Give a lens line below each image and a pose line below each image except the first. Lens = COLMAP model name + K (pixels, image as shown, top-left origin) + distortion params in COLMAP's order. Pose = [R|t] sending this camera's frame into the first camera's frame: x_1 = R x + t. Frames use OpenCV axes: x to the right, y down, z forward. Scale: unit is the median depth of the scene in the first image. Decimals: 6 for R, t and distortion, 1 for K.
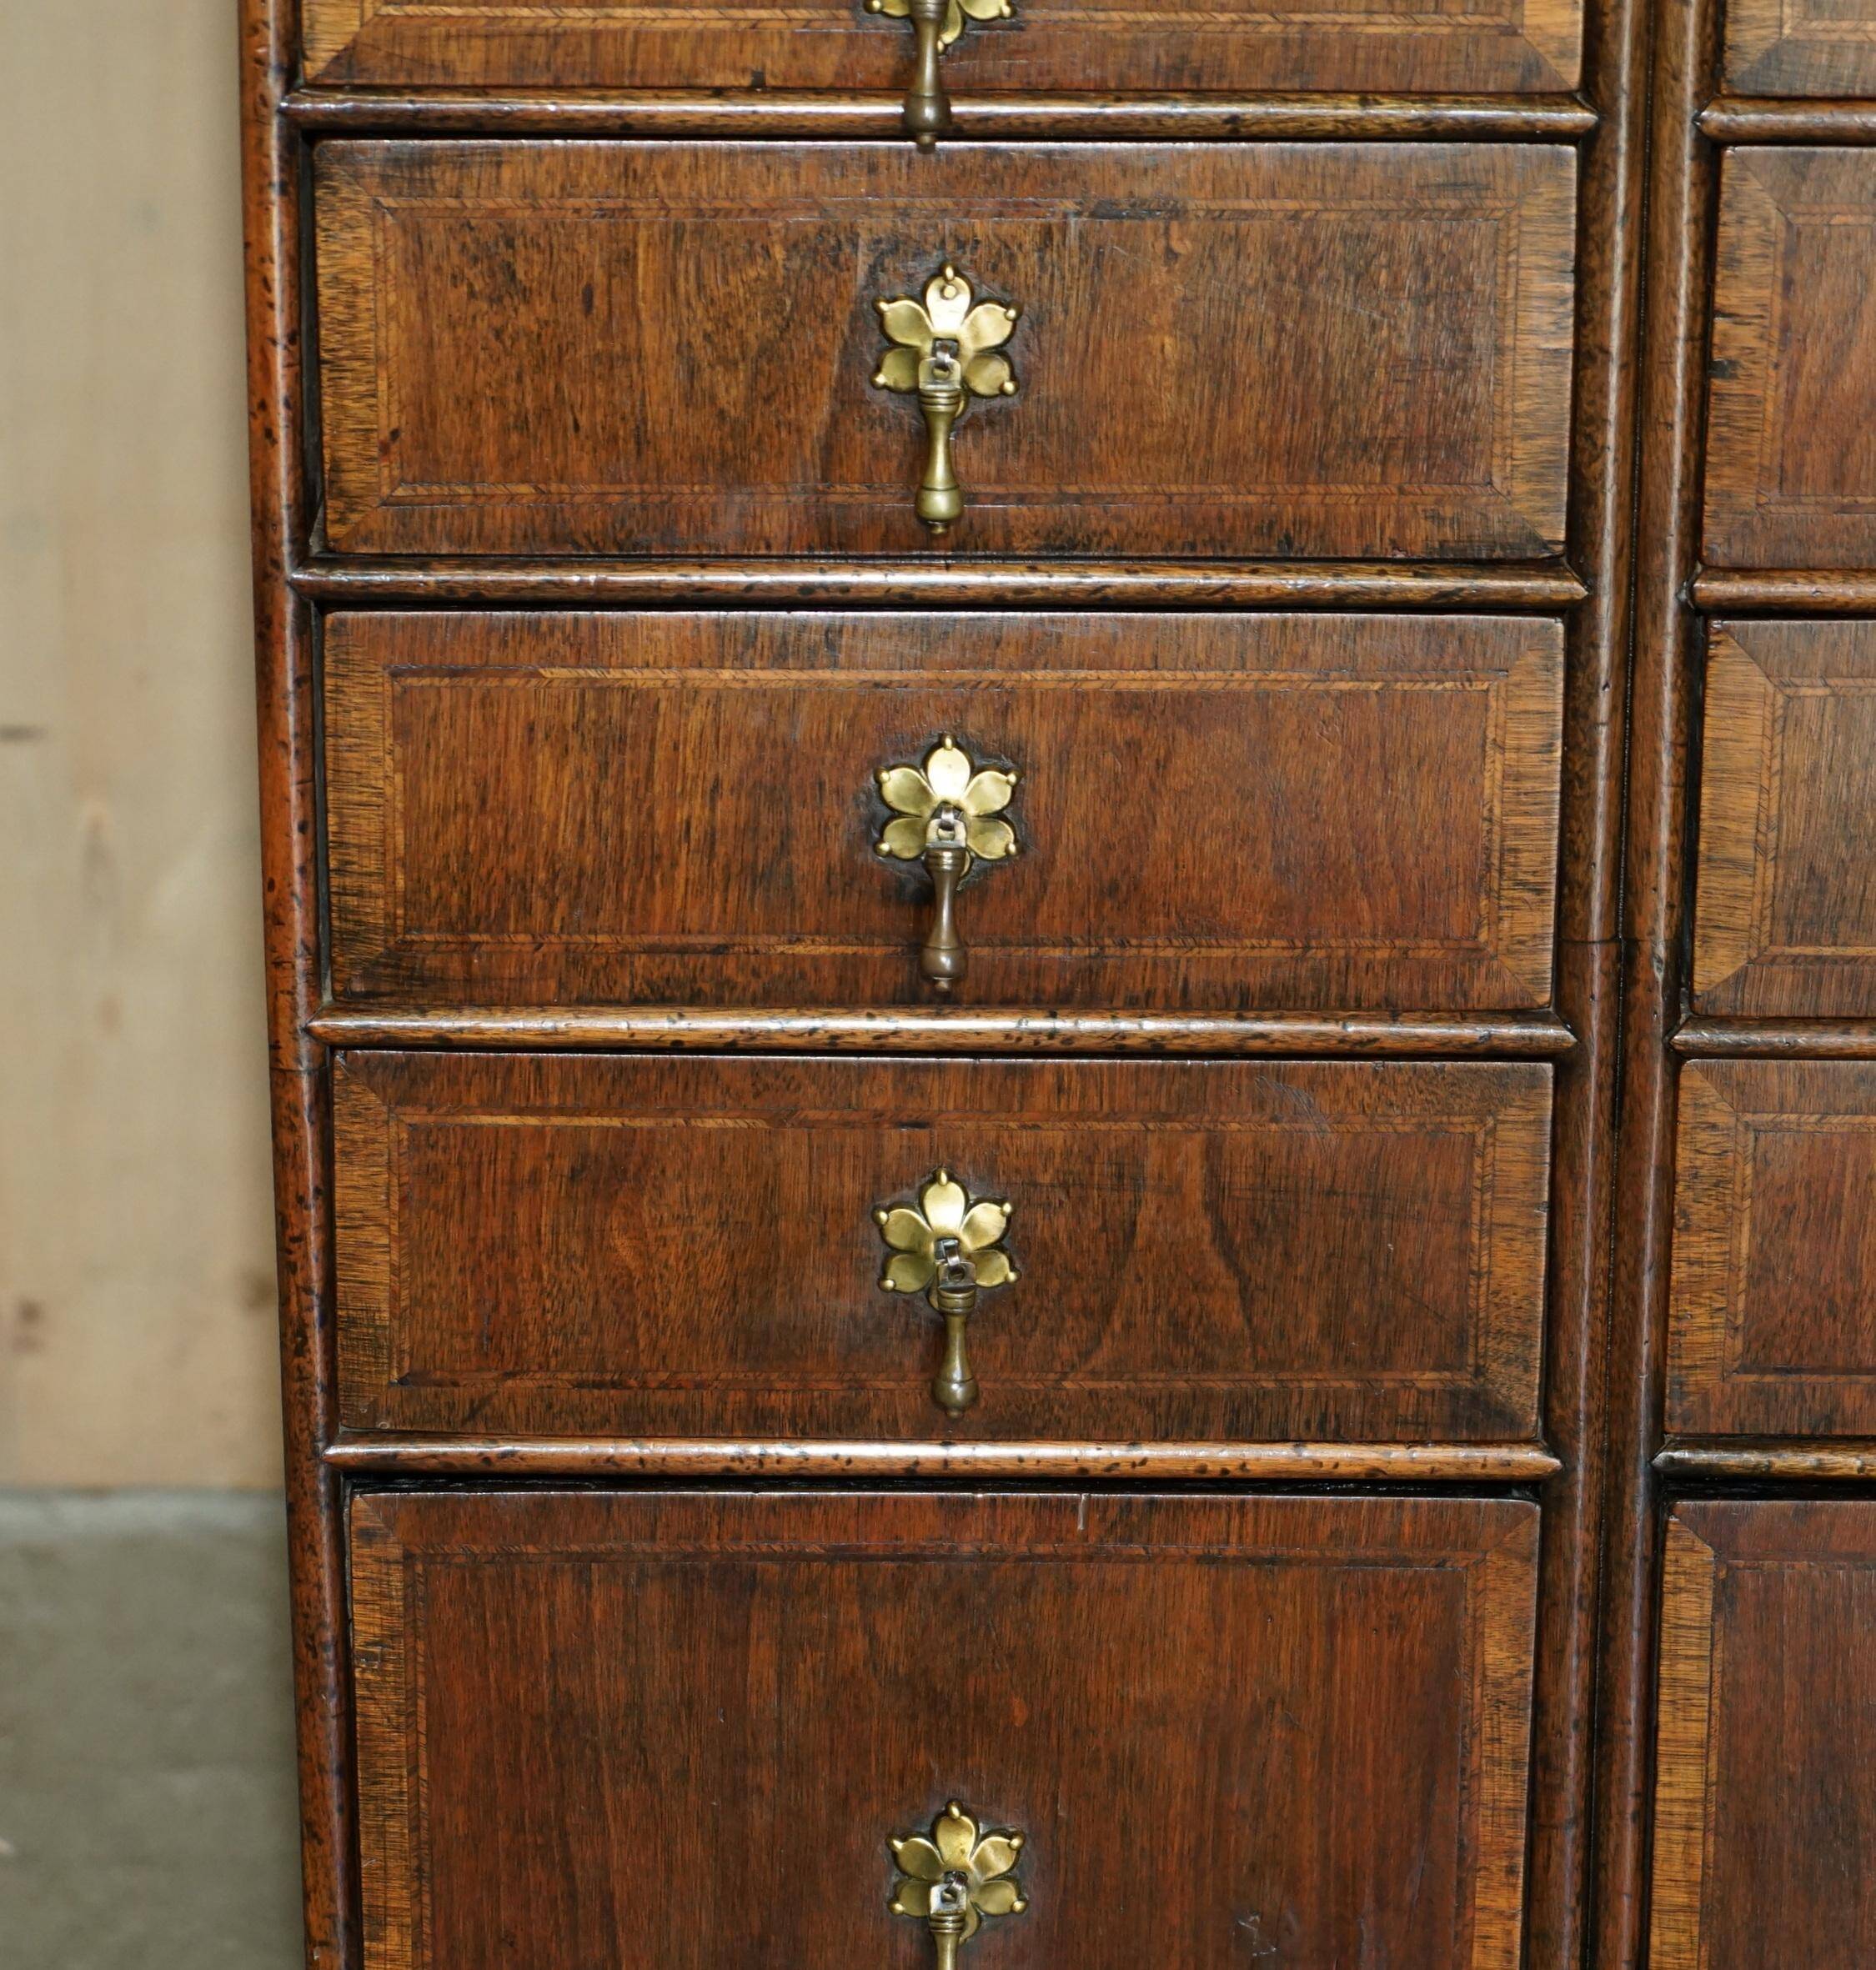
lens RADIAL K [[6740.5, 0, 938.0], [0, 6740.5, 985.0], [0, 0, 1]] dist [-0.007134, -0.830878]
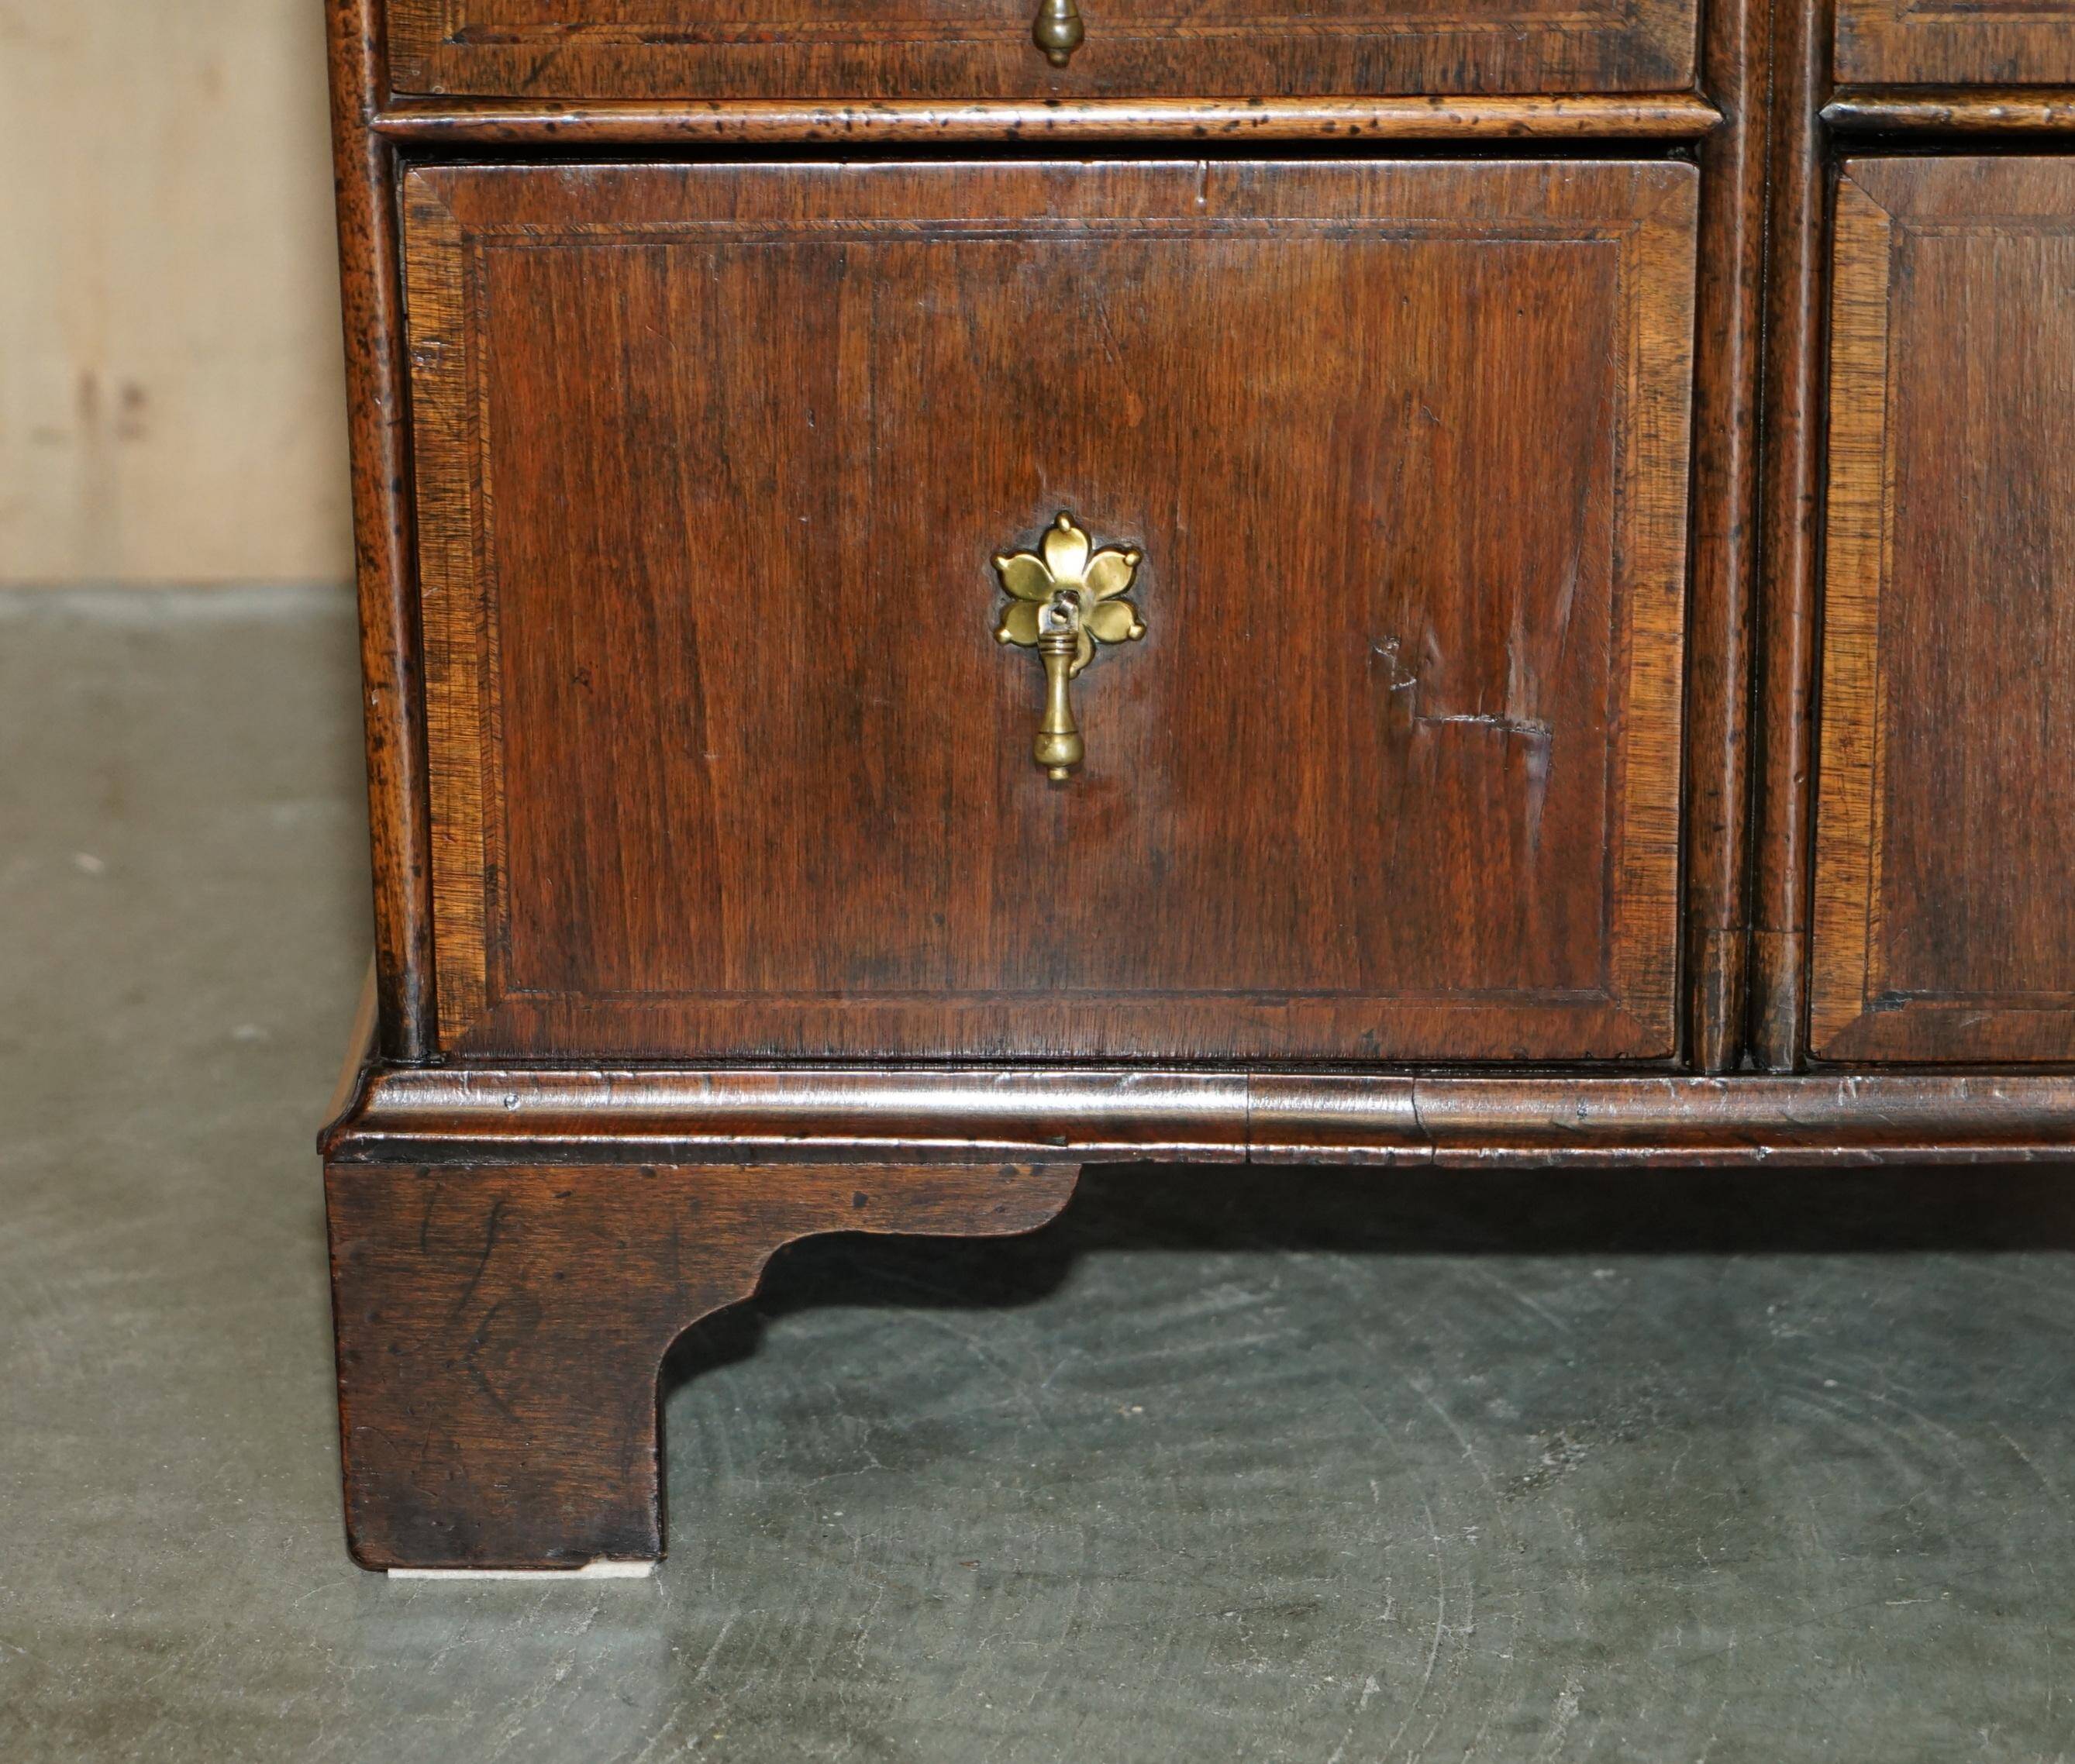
lens RADIAL K [[6405.7, 0, 1037.5], [0, 6405.7, 882.0], [0, 0, 1]] dist [-0.040449, 0.063869]
pose [[0.999844, -0.008719, -0.015354, 0.011945], [0.008835, 0.999933, 0.007541, 0.167660], [0.015287, -0.007675, 0.999854, 0.127762]]
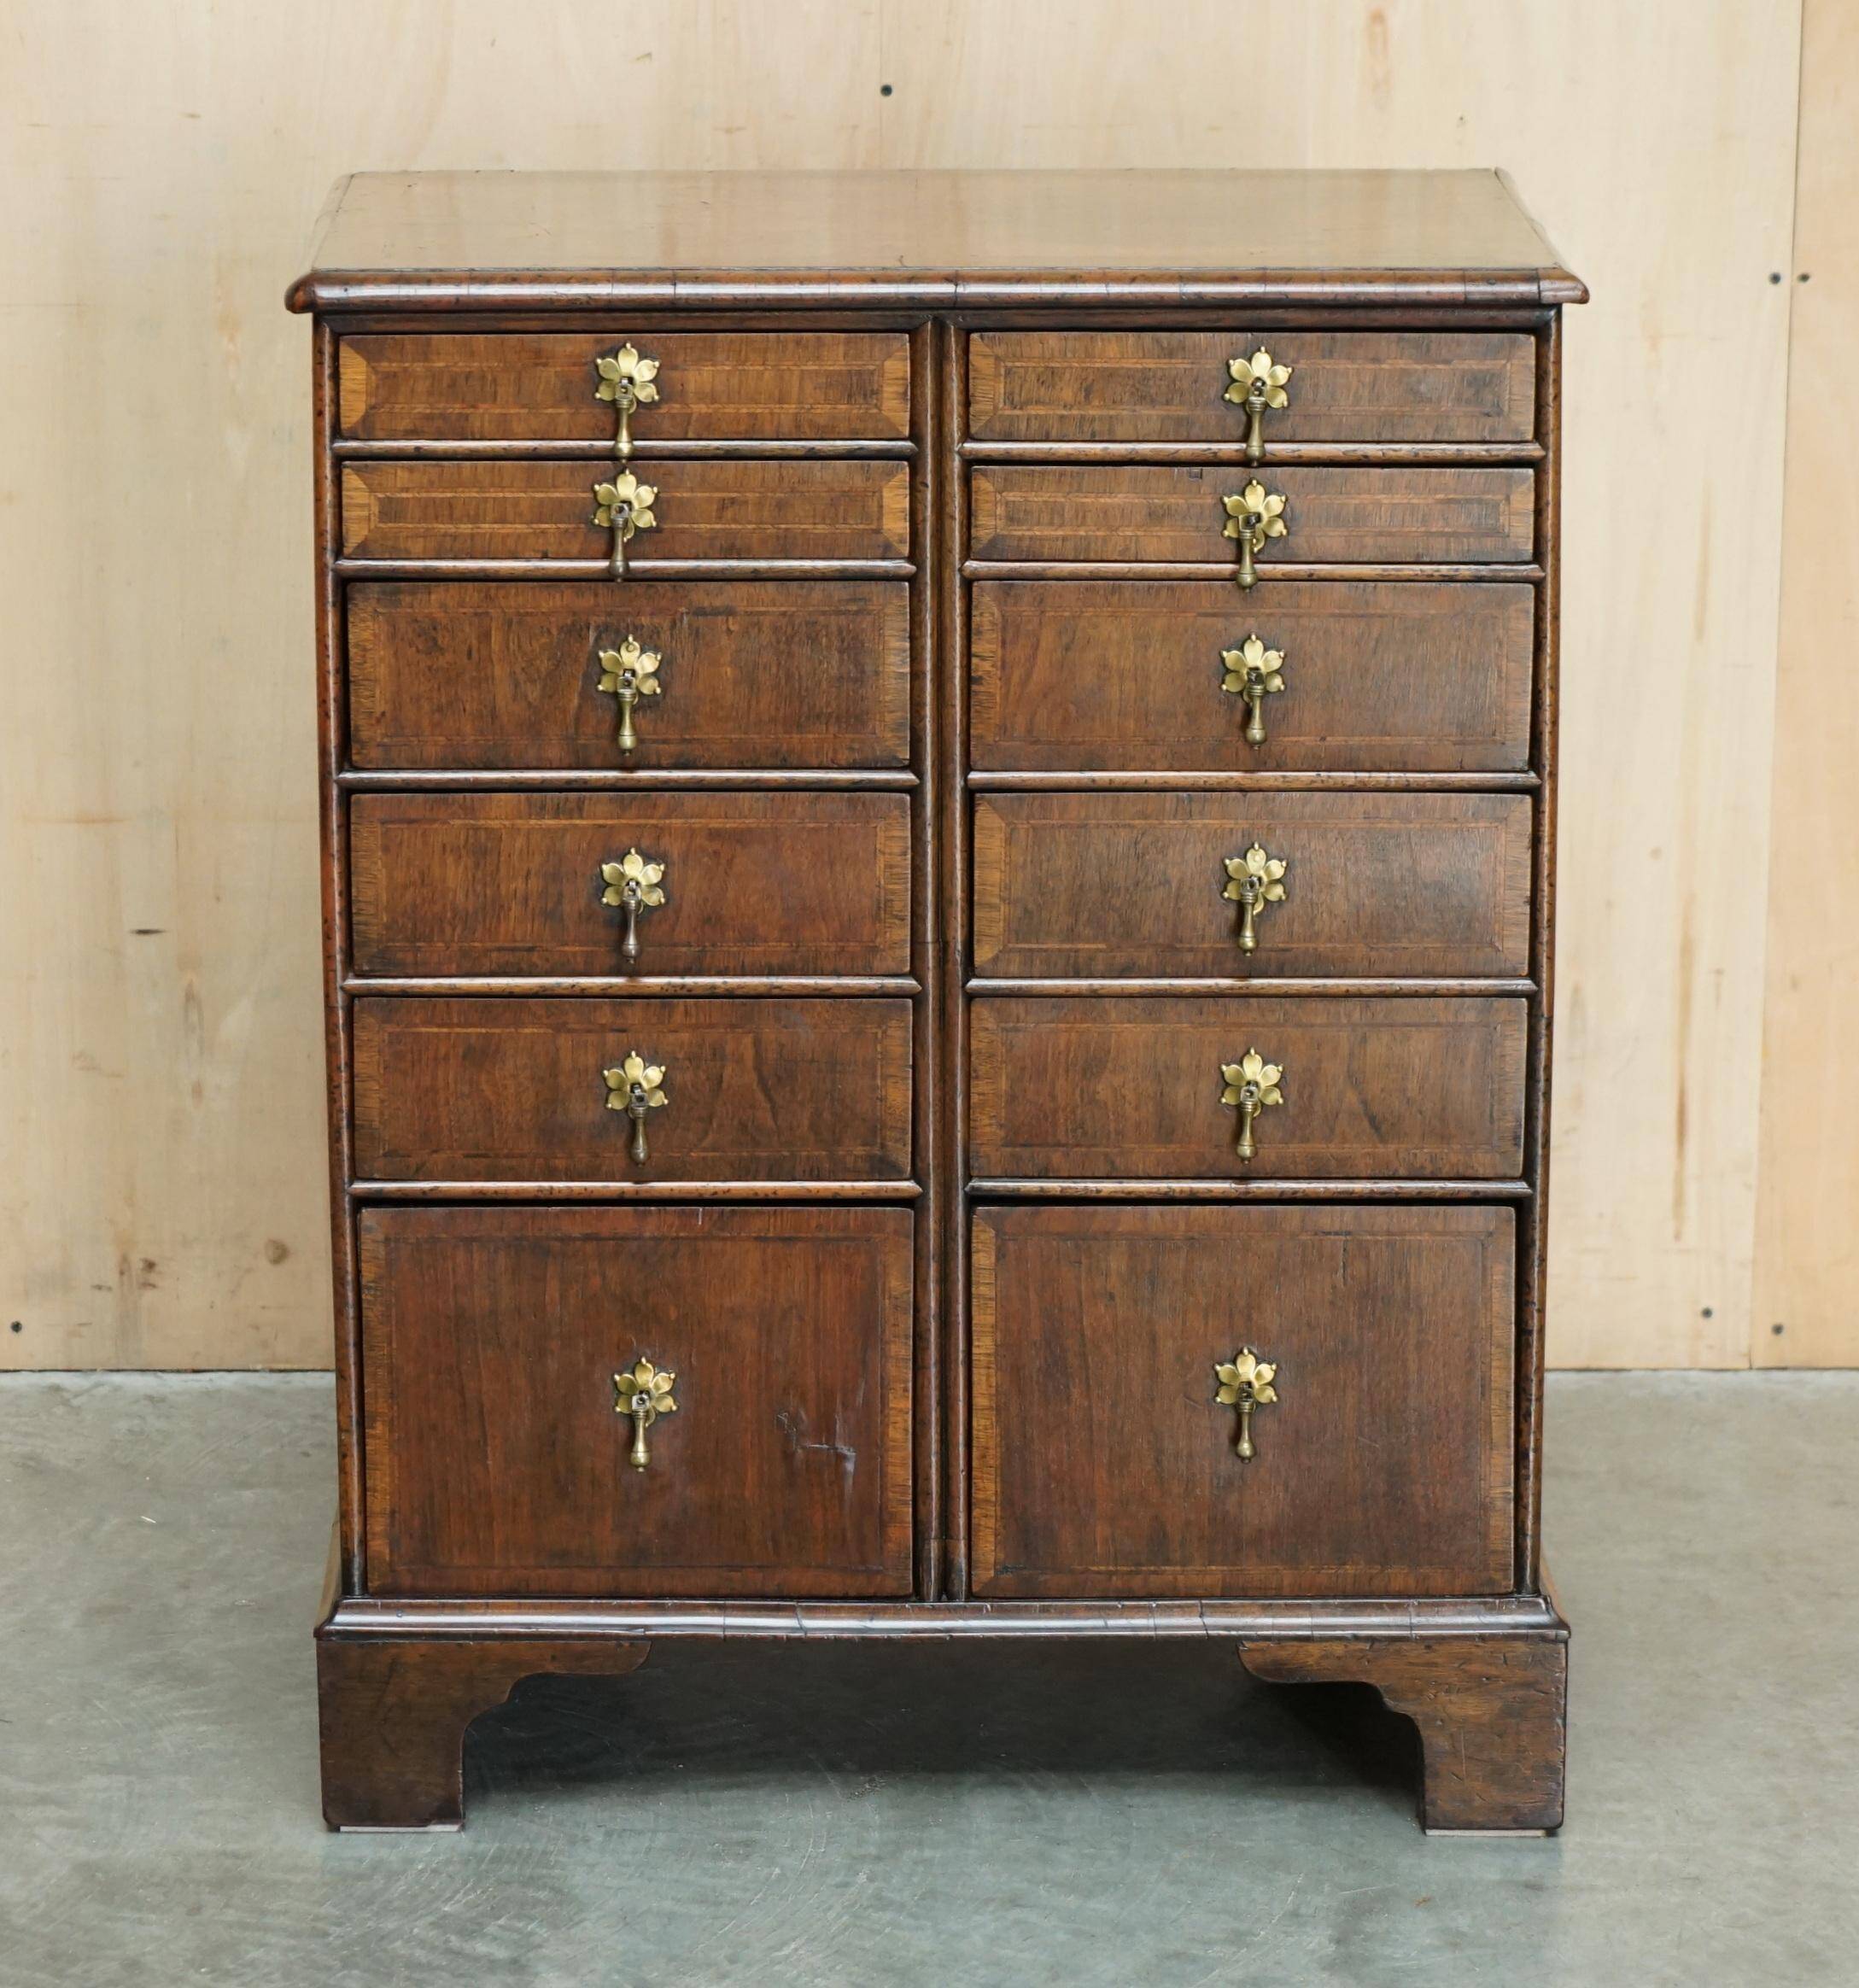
lens RADIAL K [[7387.2, 0, 999.8], [0, 7387.2, 997.1], [0, 0, 1]] dist [-0.092902, 1.637575]
pose [[0.999778, -0.006560, 0.020039, 0.070262], [0.008094, 0.996964, -0.077448, 0.192627], [-0.019470, 0.077593, 0.996795, -1.361826]]
